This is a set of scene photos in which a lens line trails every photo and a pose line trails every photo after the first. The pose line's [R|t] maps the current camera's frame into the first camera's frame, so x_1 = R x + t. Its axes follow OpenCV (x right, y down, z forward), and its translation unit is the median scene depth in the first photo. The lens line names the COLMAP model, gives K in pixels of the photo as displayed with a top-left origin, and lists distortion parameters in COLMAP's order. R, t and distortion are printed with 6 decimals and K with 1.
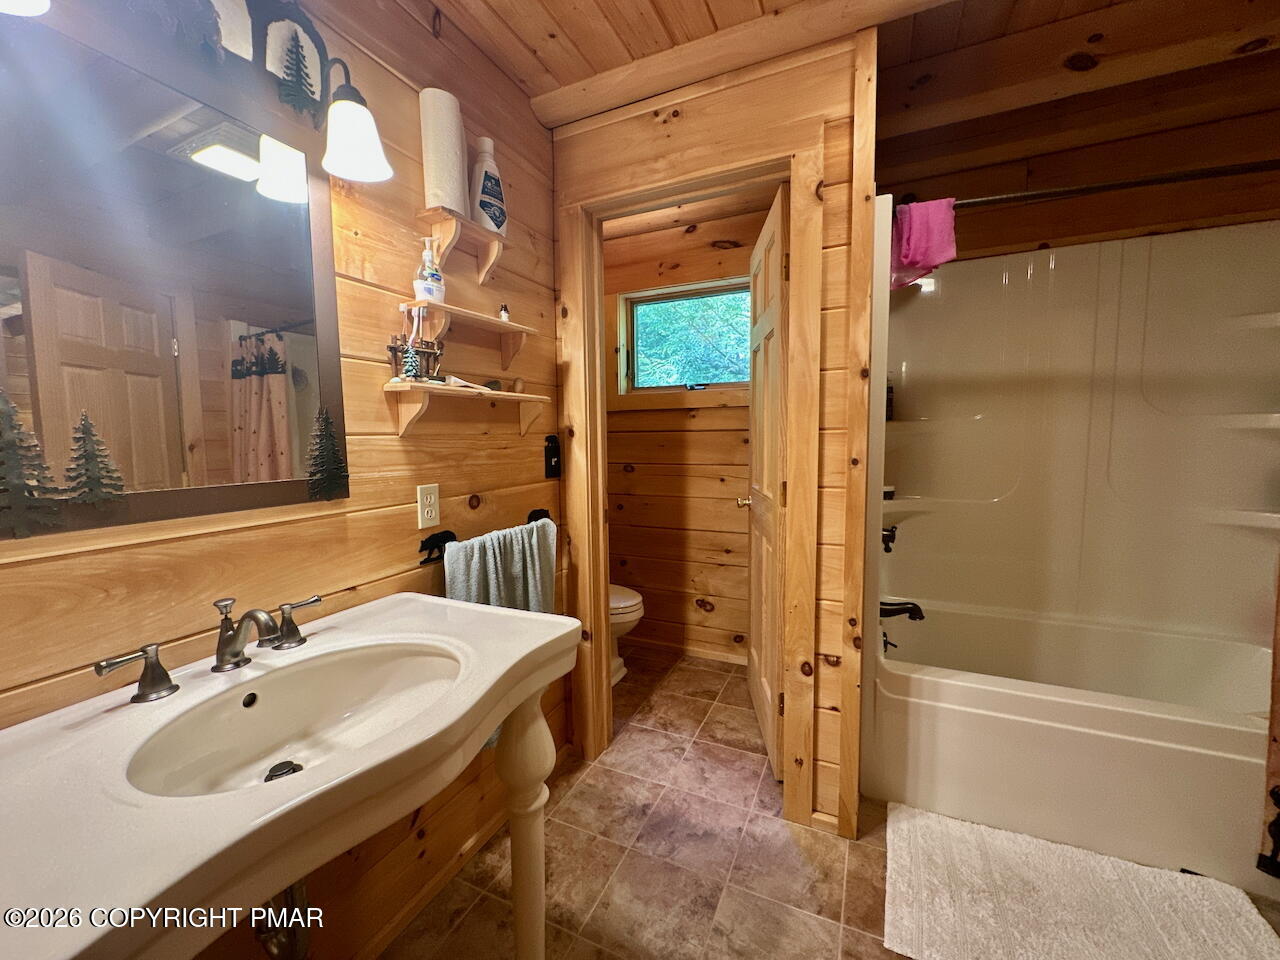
lens RADIAL K [[515.1, 0, 643.4], [0, 515.1, 480.8], [0, 0, 1]] dist [-0.002187, 0.000532]
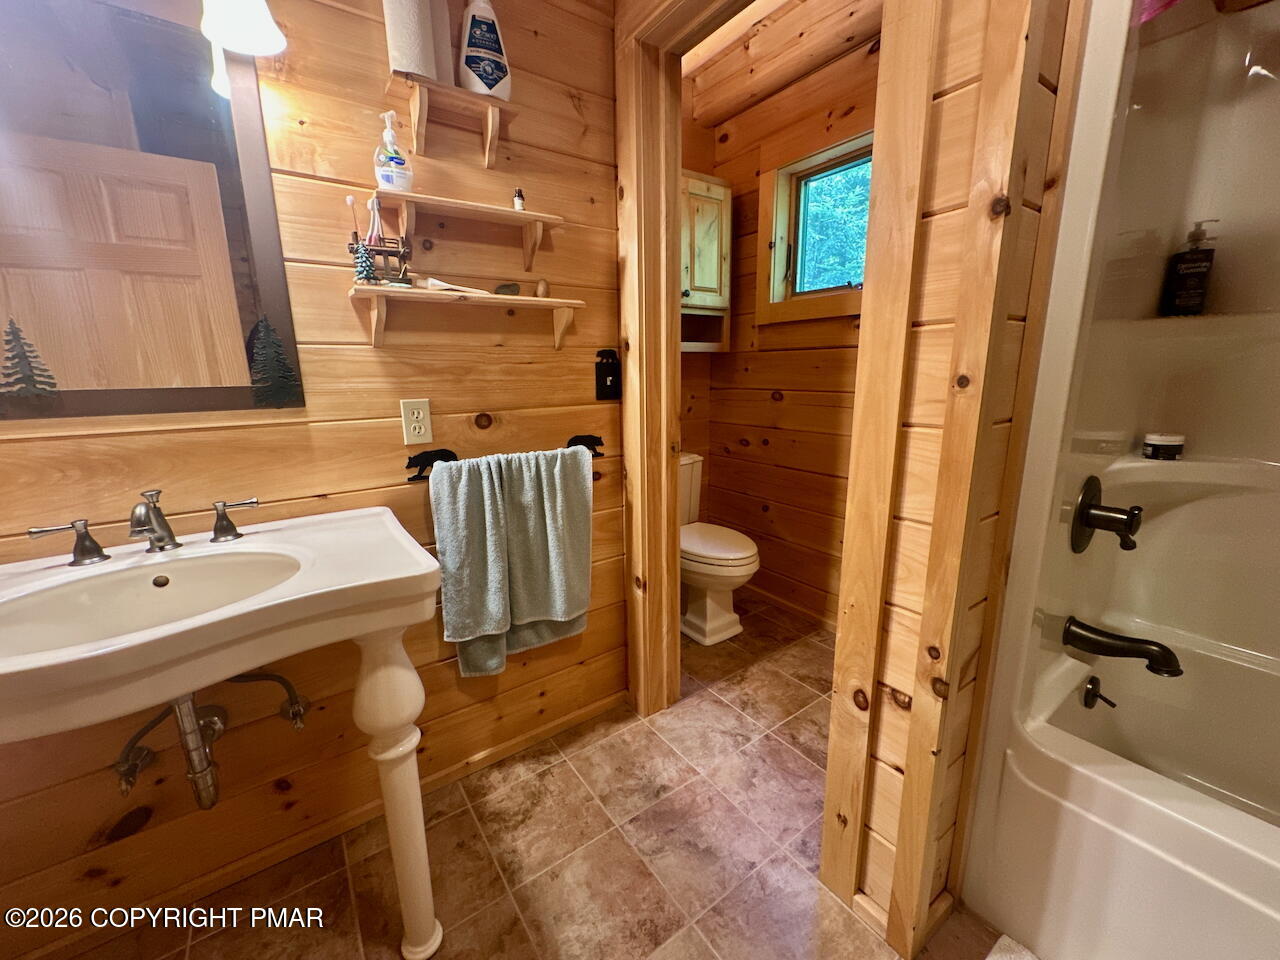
lens RADIAL K [[515.1, 0, 639.0], [0, 515.1, 481.3], [0, 0, 1]] dist [-0.002187, 0.000532]
pose [[0.866069, 0.106178, -0.488518, 0.372761], [-0.040677, 0.988912, 0.142822, 0.004451], [0.498266, -0.103823, 0.860785, 0.323893]]
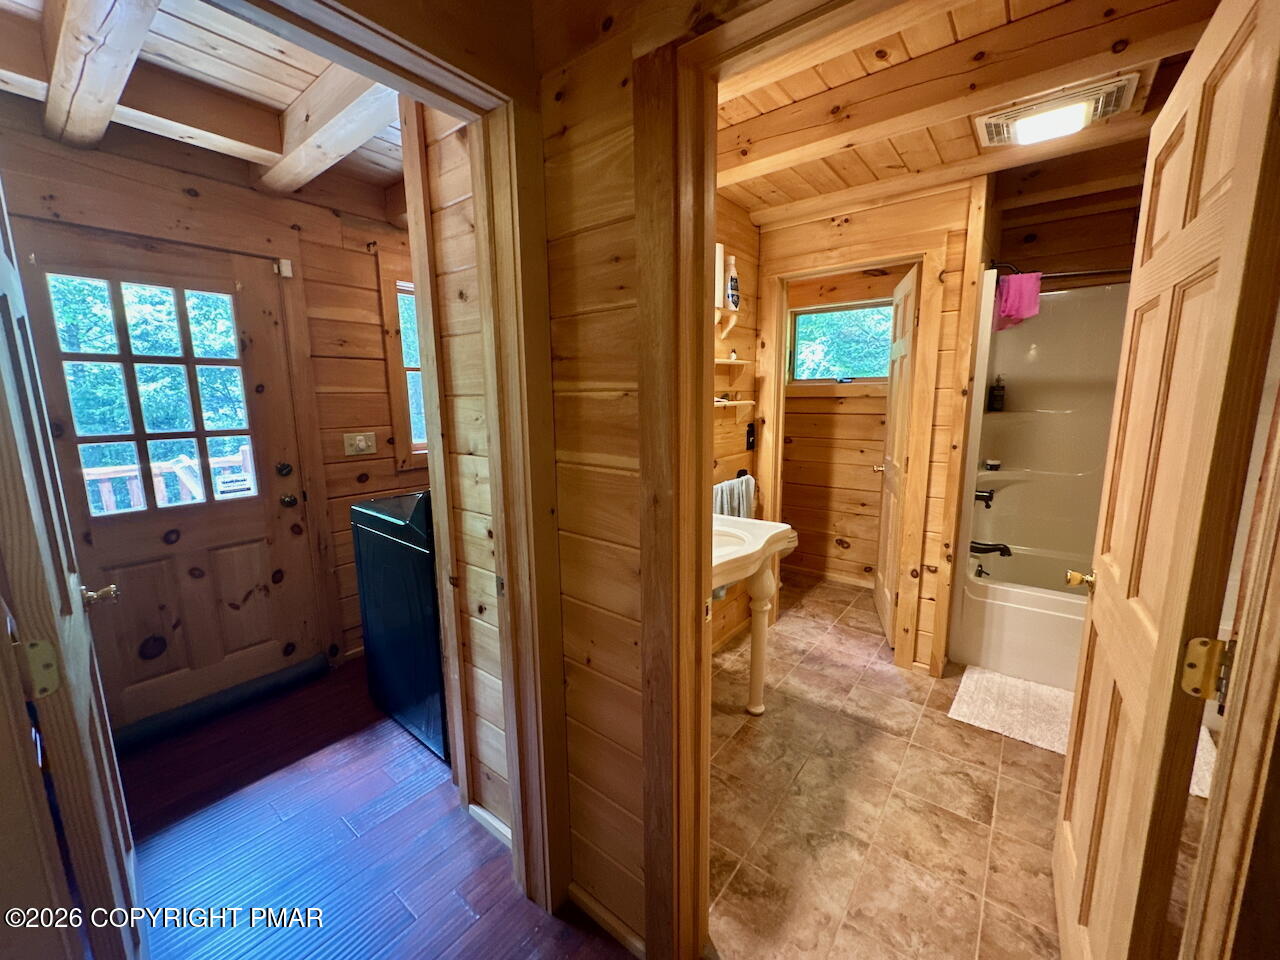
lens RADIAL K [[515.1, 0, 642.4], [0, 515.1, 481.7], [0, 0, 1]] dist [-0.002187, 0.000532]
pose [[0.972071, 0.039226, -0.231386, -0.155347], [-0.019986, 0.996187, 0.084920, -0.044332], [0.233835, -0.077924, 0.969149, -0.764201]]
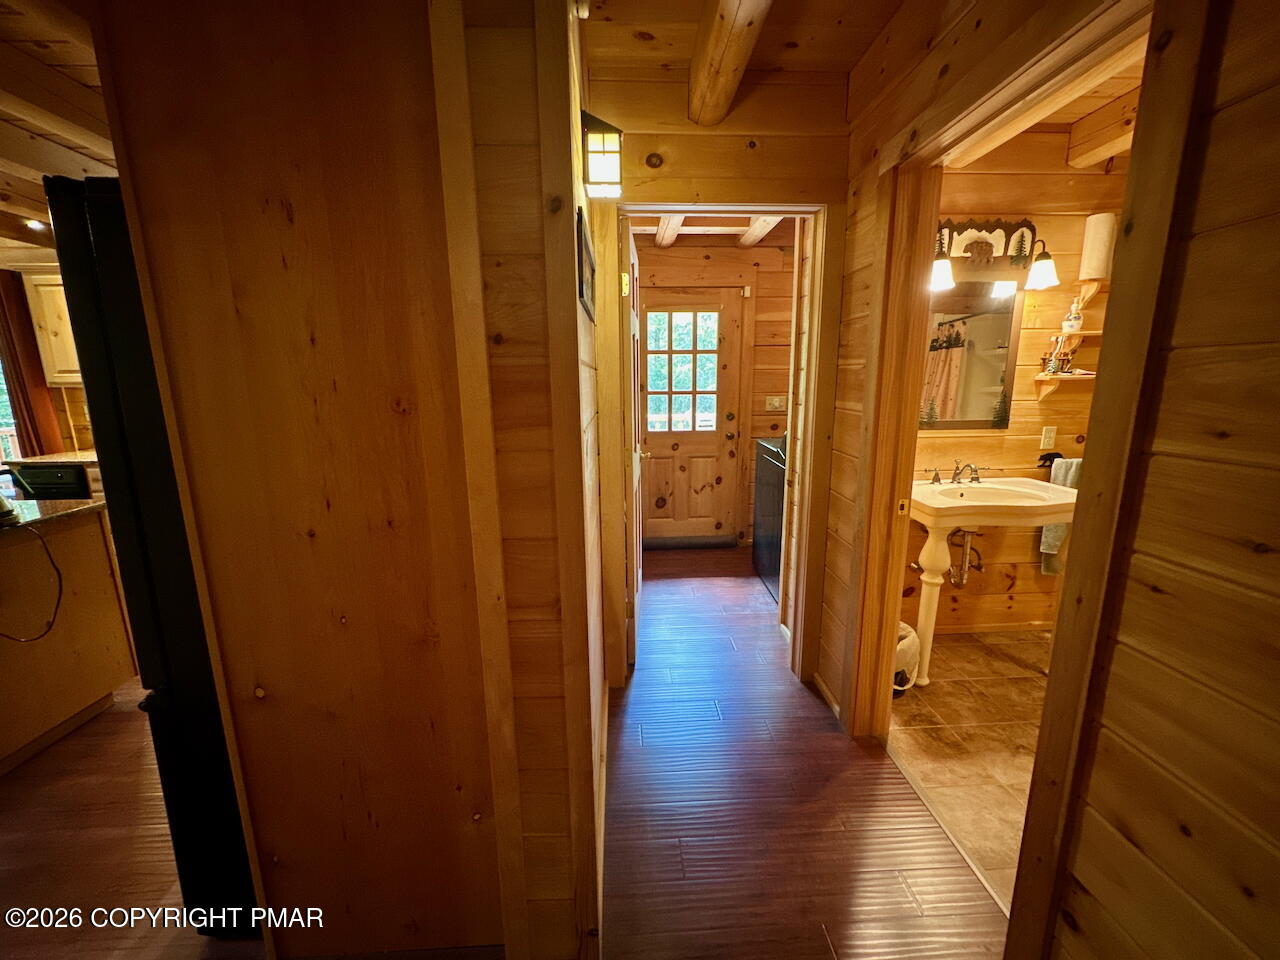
lens RADIAL K [[515.1, 0, 638.0], [0, 515.1, 483.1], [0, 0, 1]] dist [-0.002187, 0.000532]
pose [[0.456750, 0.182968, -0.870576, 0.518026], [-0.070767, 0.982992, 0.169467, -0.001627], [0.886776, -0.015796, 0.461930, -1.105878]]
